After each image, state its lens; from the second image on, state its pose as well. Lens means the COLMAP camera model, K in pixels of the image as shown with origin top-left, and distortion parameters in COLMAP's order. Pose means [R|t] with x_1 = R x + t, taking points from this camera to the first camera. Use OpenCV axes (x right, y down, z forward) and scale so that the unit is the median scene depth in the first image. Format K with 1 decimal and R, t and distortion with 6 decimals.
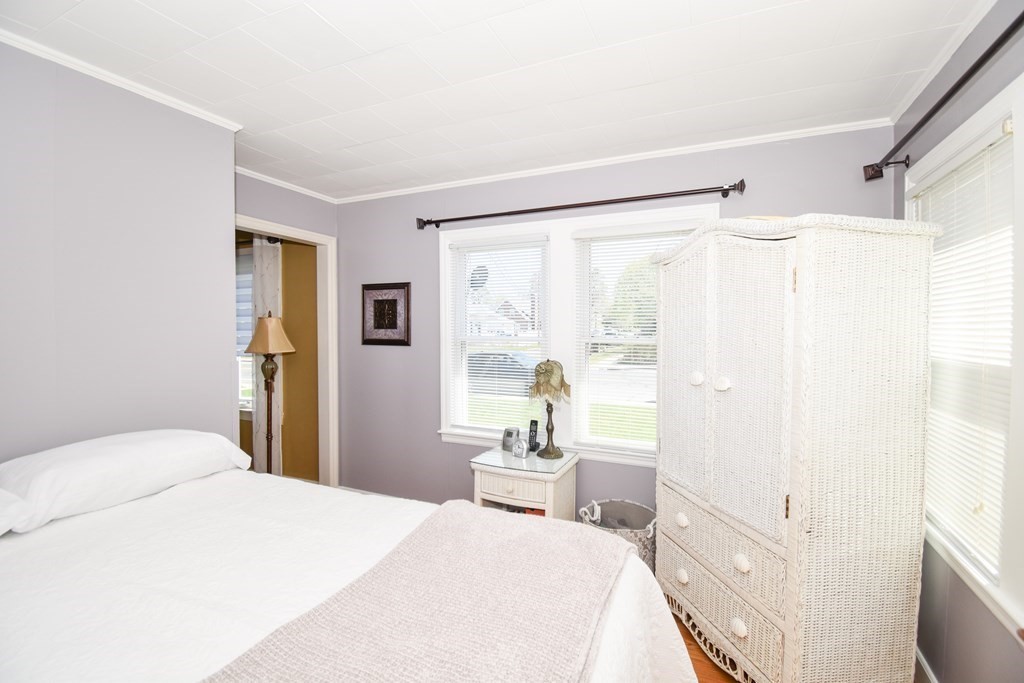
lens RADIAL K [[456.1, 0, 512.9], [0, 456.1, 337.8], [0, 0, 1]] dist [0.001135, -0.017362]
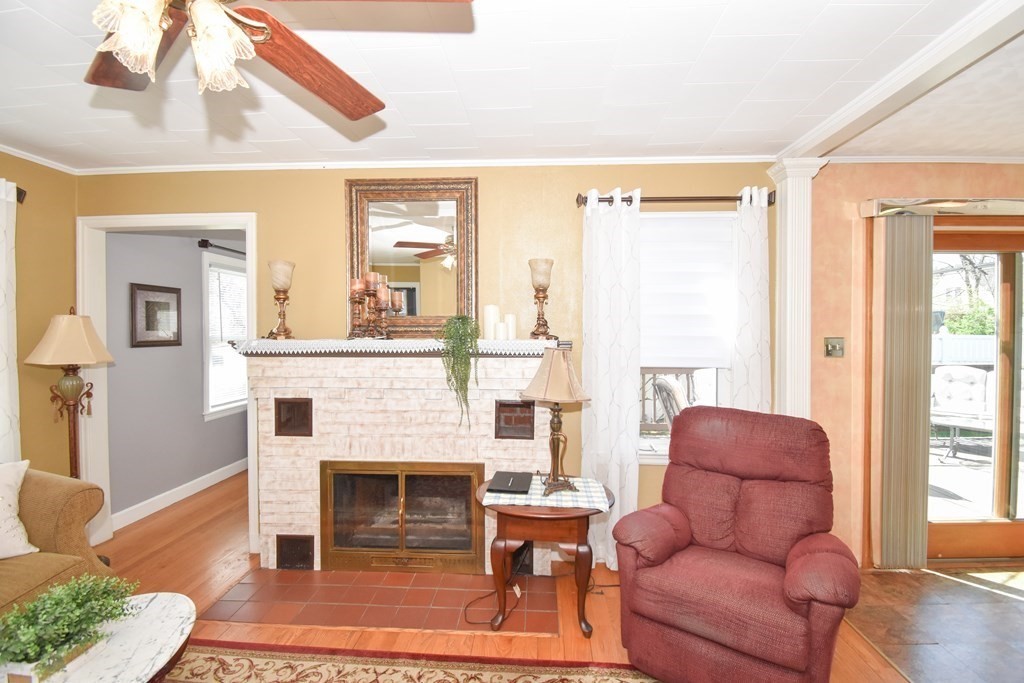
lens RADIAL K [[443.4, 0, 515.1], [0, 443.4, 335.0], [0, 0, 1]] dist [0.001093, -0.016207]
pose [[-0.365074, -0.010969, 0.930914, -1.471523], [0.029279, 0.999301, 0.023257, -0.008679], [-0.930518, 0.035747, -0.364498, 0.609878]]
